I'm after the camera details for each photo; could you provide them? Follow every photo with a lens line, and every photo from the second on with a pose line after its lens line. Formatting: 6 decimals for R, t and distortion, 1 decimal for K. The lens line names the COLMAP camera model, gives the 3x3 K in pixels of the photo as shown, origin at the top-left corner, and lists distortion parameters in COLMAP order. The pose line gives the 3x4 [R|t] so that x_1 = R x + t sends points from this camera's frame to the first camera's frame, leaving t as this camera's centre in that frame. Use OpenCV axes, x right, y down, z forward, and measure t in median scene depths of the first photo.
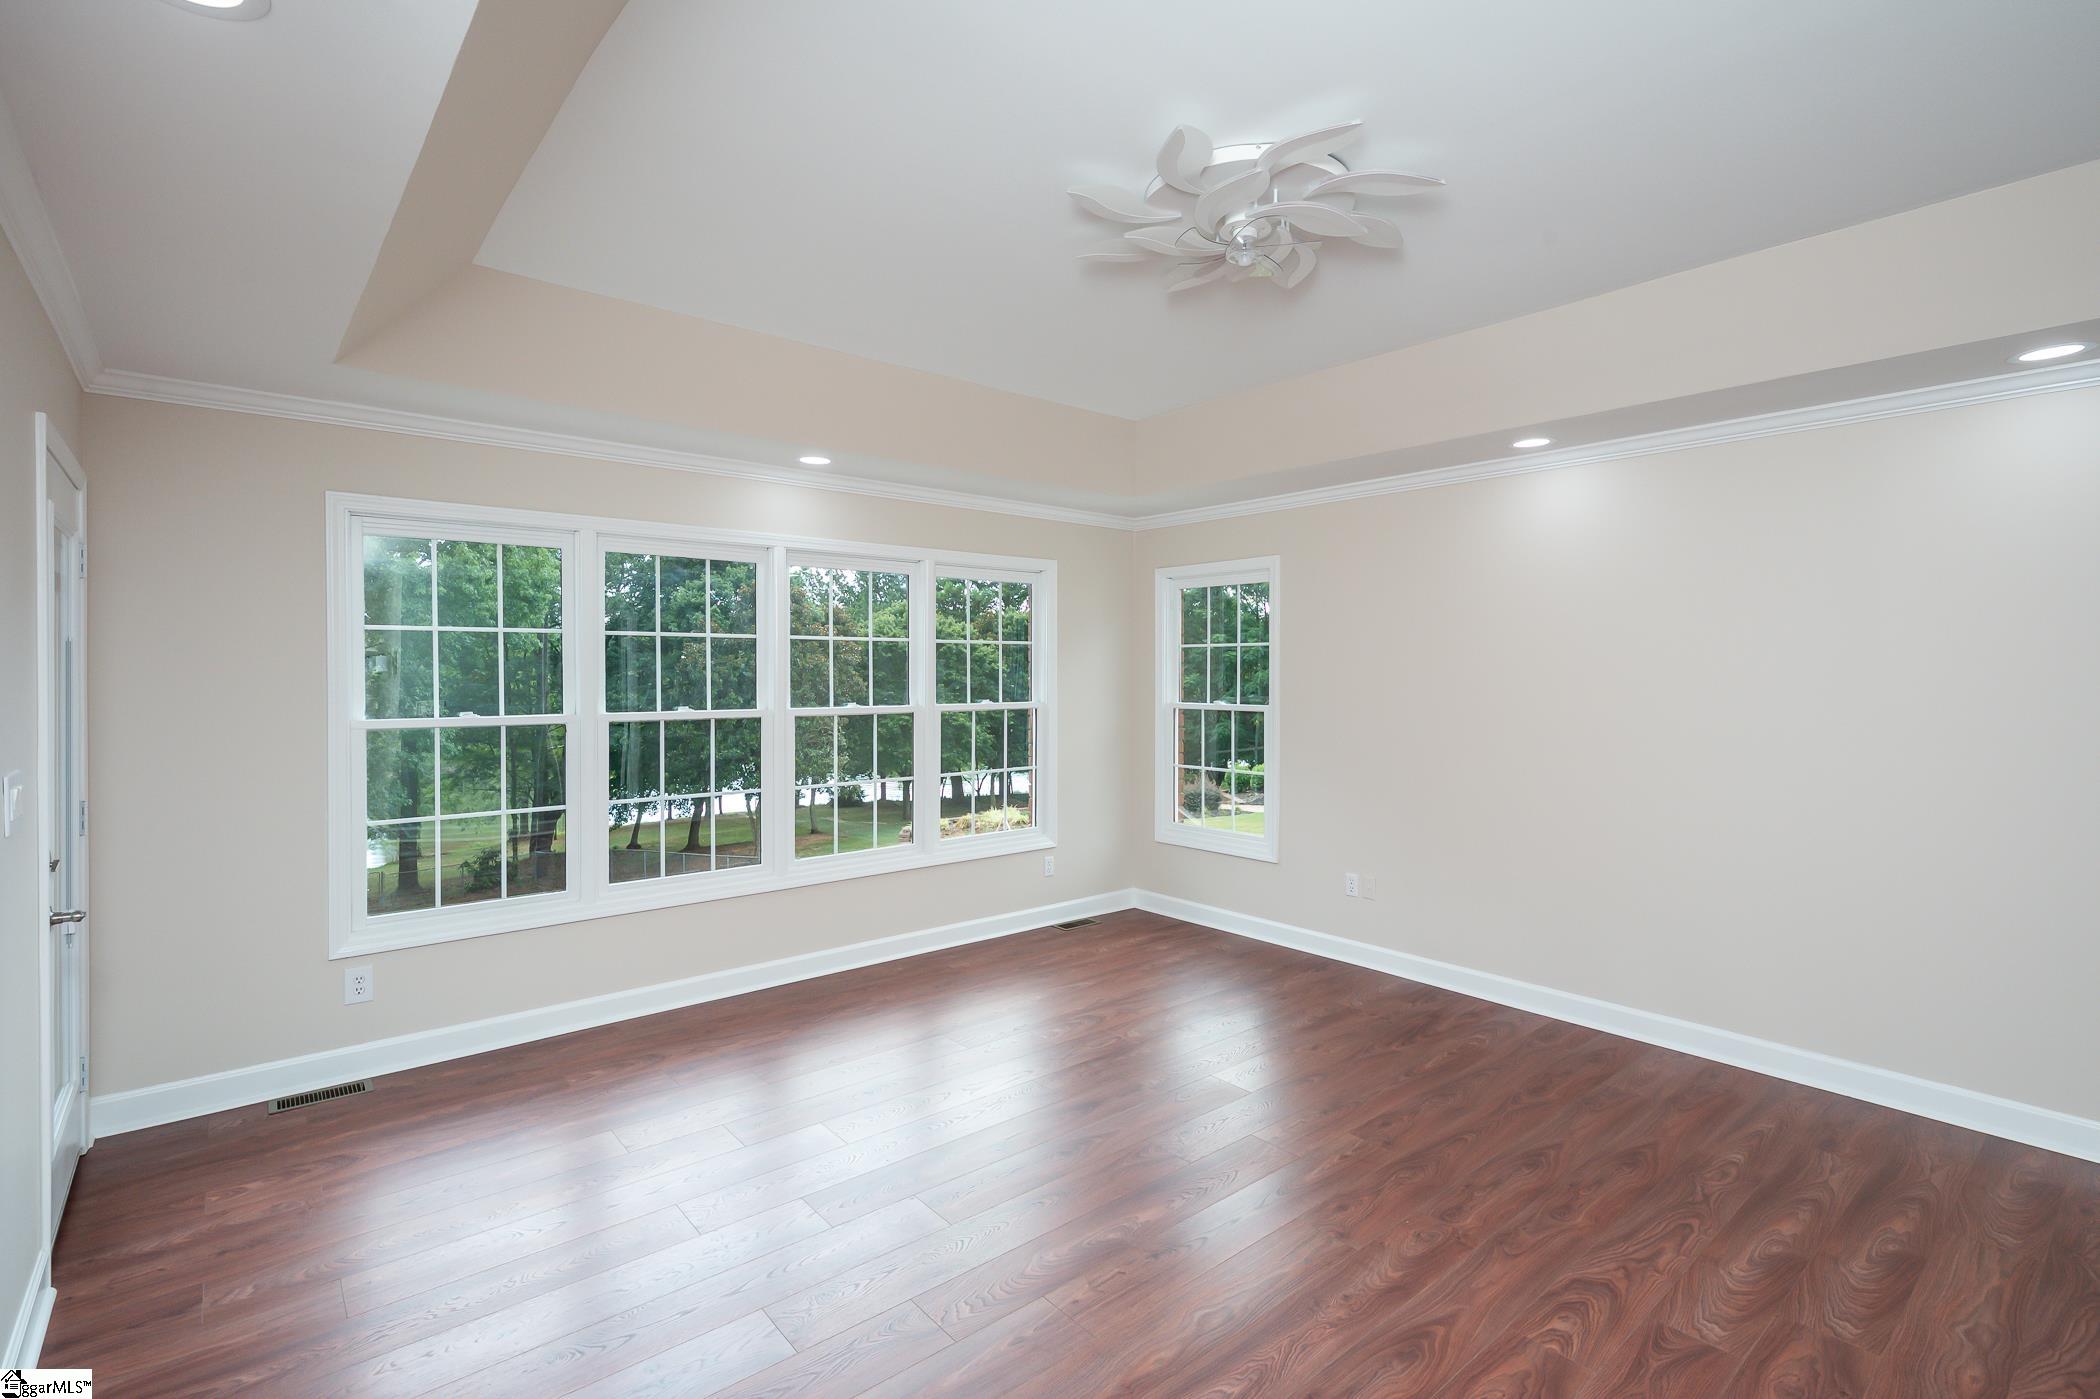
lens RADIAL K [[968.2, 0, 1041.2], [0, 968.2, 673.7], [0, 0, 1]] dist [-0.000899, -0.001057]
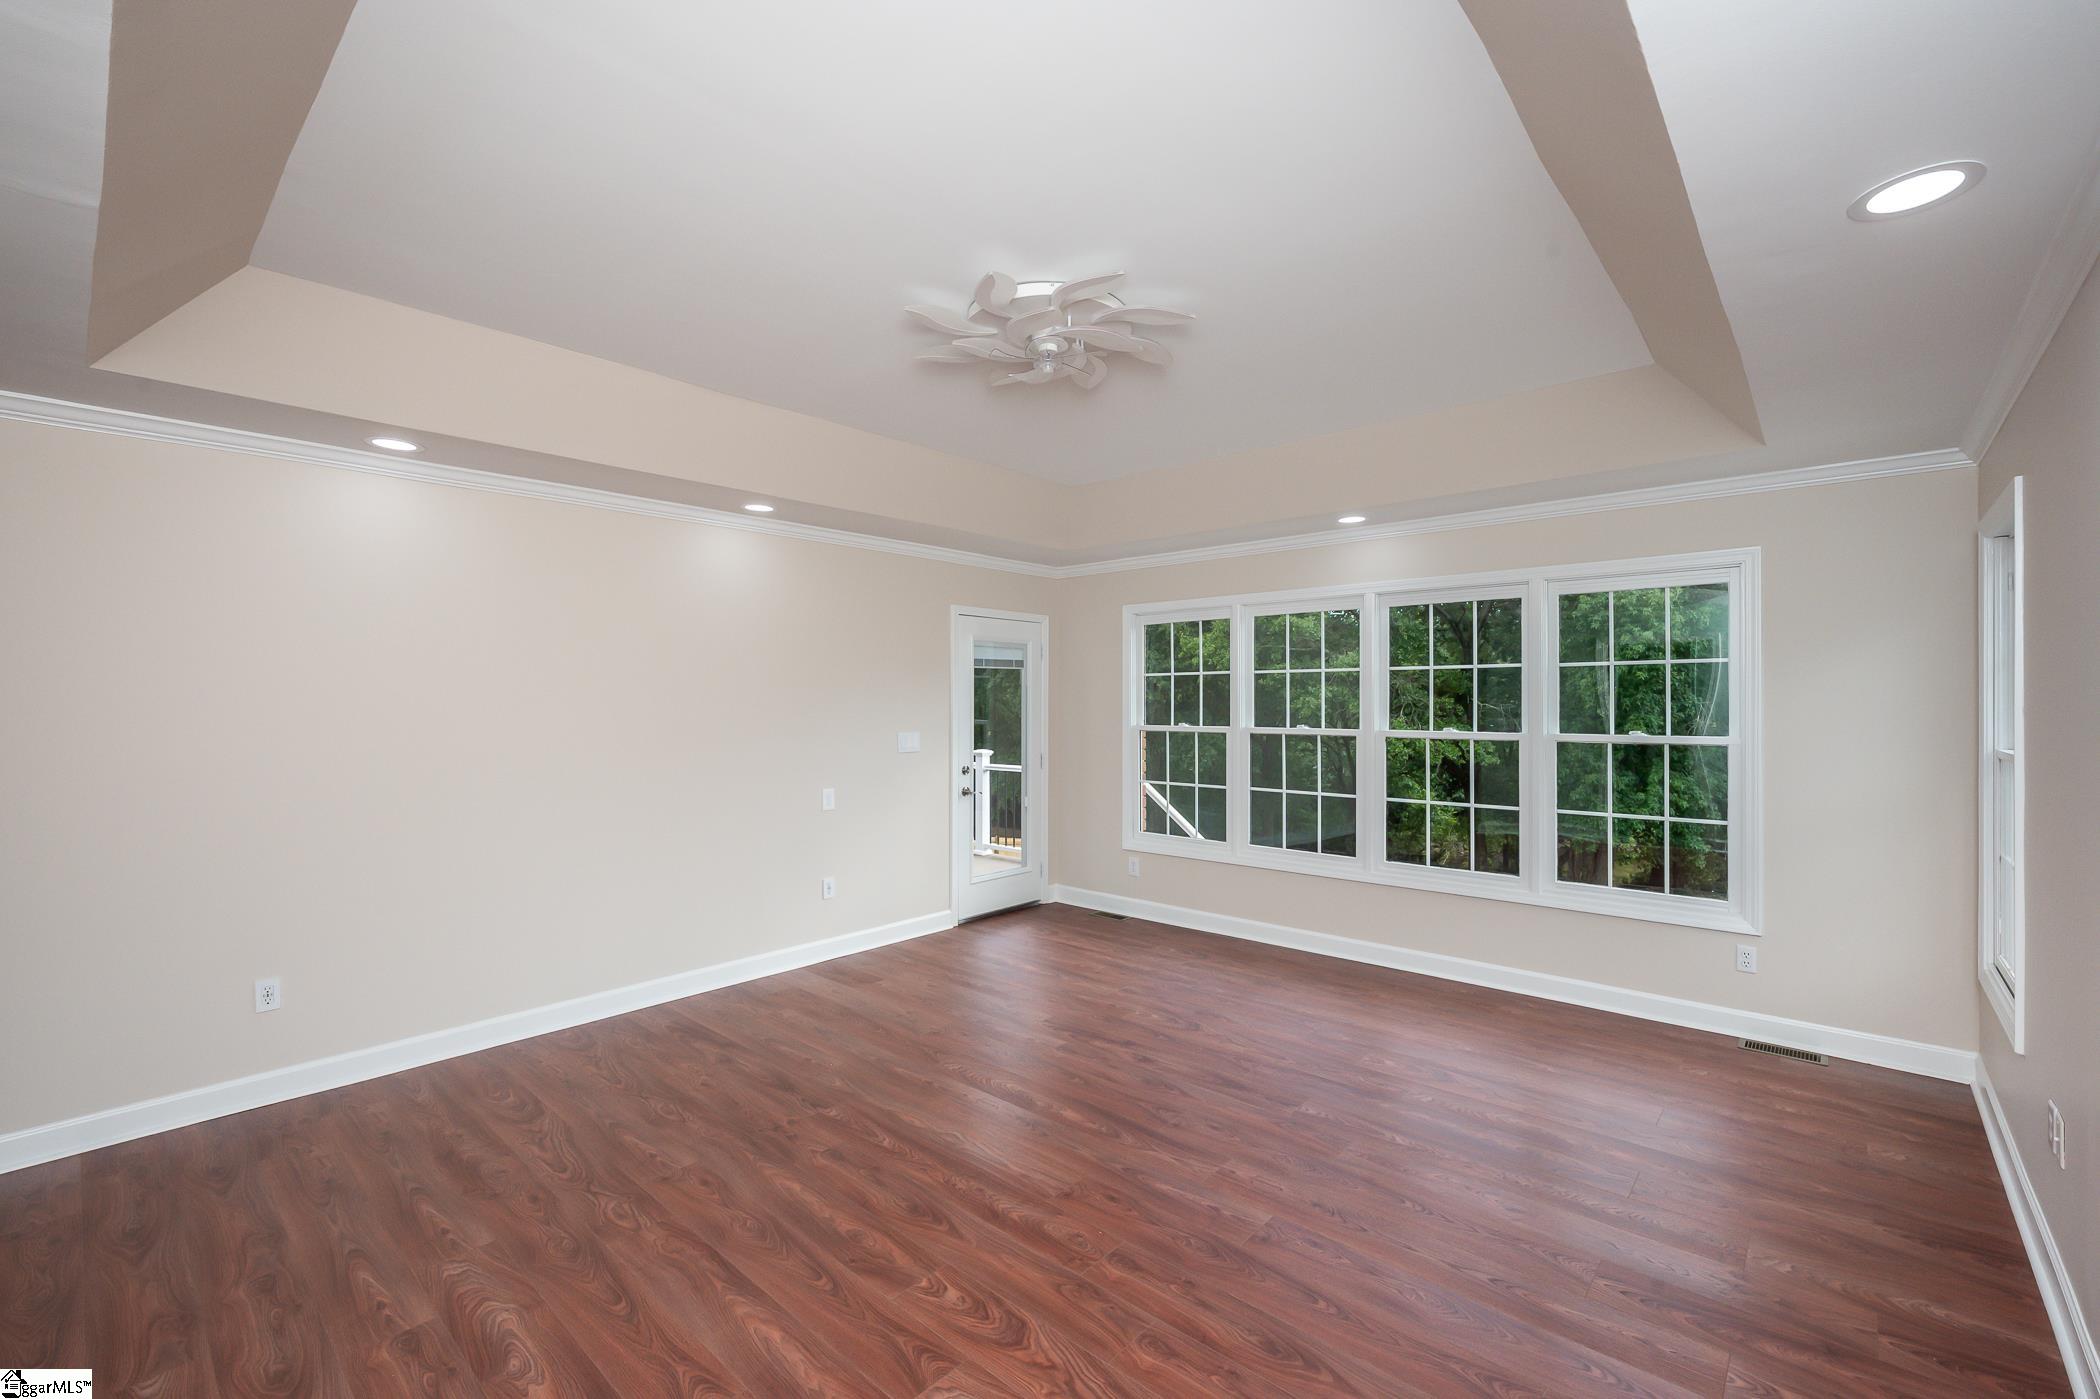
lens RADIAL K [[869.6, 0, 1050.0], [0, 869.6, 699.5], [0, 0, 1]] dist [-0.001646, 0.000029]
pose [[0.153167, 0.000525, -0.988200, 1.125617], [-0.001906, 0.999998, 0.000236, 0.000744], [0.988198, 0.001848, 0.153168, 0.707279]]
